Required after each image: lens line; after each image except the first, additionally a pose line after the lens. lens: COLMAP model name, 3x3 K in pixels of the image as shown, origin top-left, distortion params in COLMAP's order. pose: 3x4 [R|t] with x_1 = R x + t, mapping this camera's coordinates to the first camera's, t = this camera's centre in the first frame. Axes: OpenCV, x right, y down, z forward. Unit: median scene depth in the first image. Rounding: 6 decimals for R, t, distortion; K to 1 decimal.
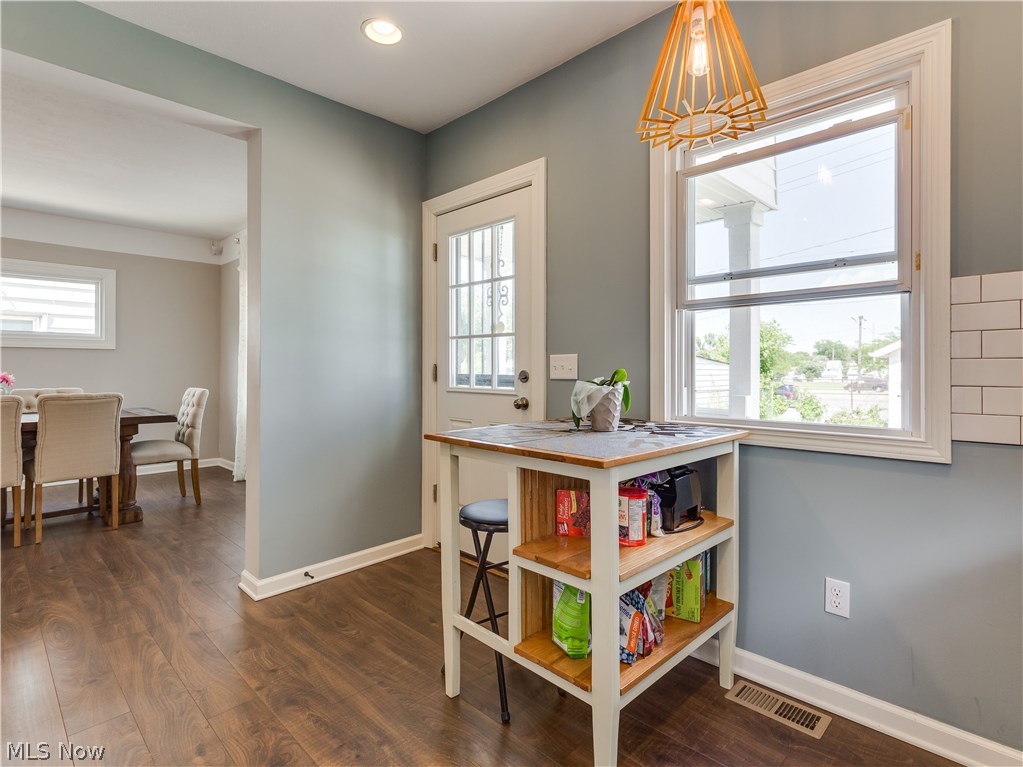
lens RADIAL K [[526.1, 0, 511.2], [0, 526.1, 375.3], [0, 0, 1]] dist [0.000574, -0.000009]
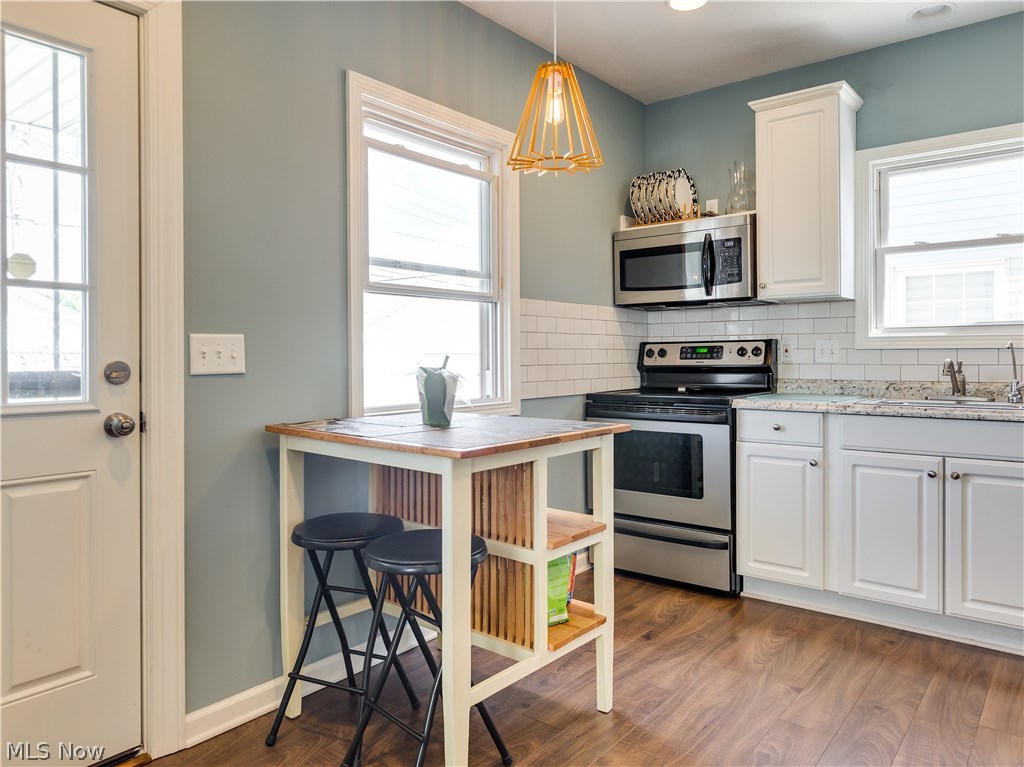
lens RADIAL K [[701.6, 0, 512.0], [0, 701.6, 383.5], [0, 0, 1]] dist [-0.000527, -0.000558]
pose [[-0.103193, -0.039557, 0.993874, -0.778771], [0.018842, 0.998952, 0.041716, -0.009212], [-0.994483, 0.023032, -0.102339, 0.754637]]
